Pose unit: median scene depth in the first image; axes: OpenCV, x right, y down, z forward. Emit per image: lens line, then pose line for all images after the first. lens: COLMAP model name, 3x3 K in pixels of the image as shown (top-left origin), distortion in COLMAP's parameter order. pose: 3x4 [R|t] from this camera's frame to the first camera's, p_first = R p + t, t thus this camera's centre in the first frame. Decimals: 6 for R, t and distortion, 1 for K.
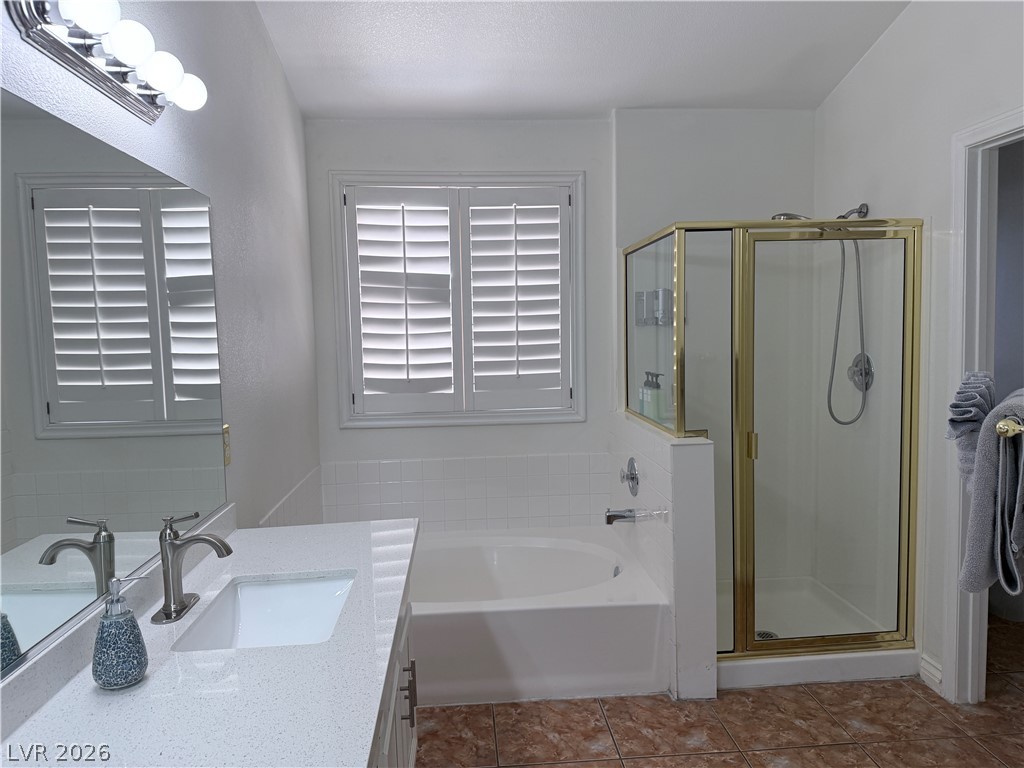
lens RADIAL K [[708.9, 0, 512.0], [0, 708.9, 384.0], [0, 0, 1]] dist [0.095439, -0.140334]
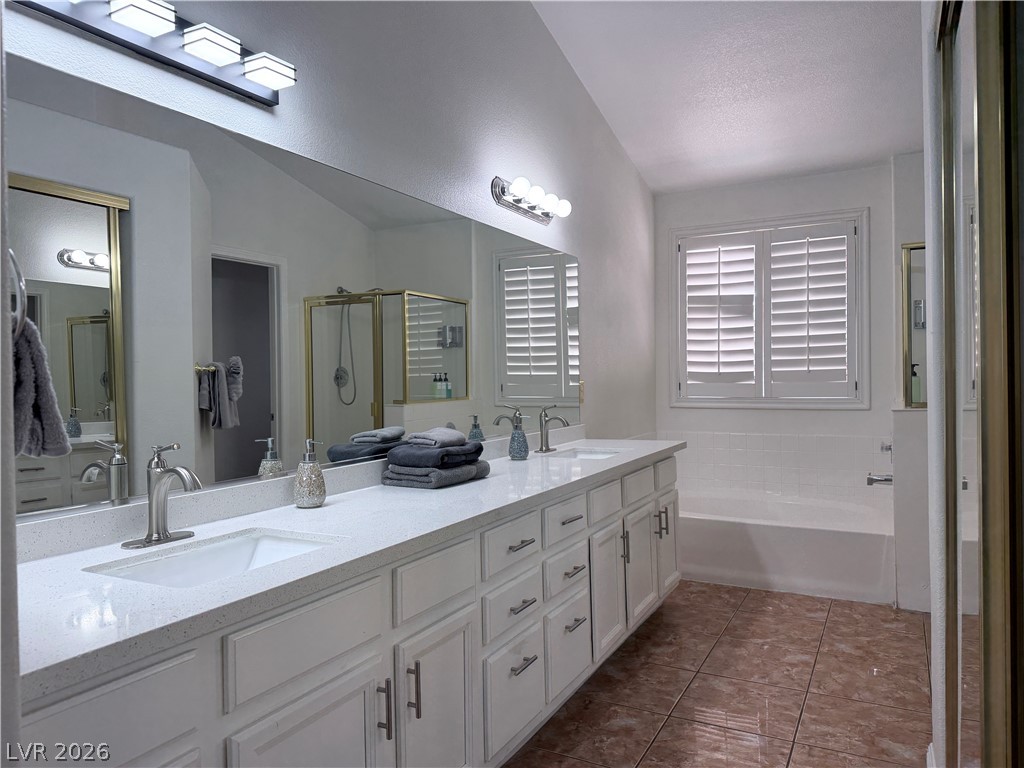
lens RADIAL K [[708.9, 0, 512.0], [0, 708.9, 384.0], [0, 0, 1]] dist [0.095439, -0.140334]
pose [[0.843814, 0.012080, -0.536500, 0.257093], [-0.042600, 0.998099, -0.044528, 0.094228], [0.534943, 0.060429, 0.842725, -0.373834]]
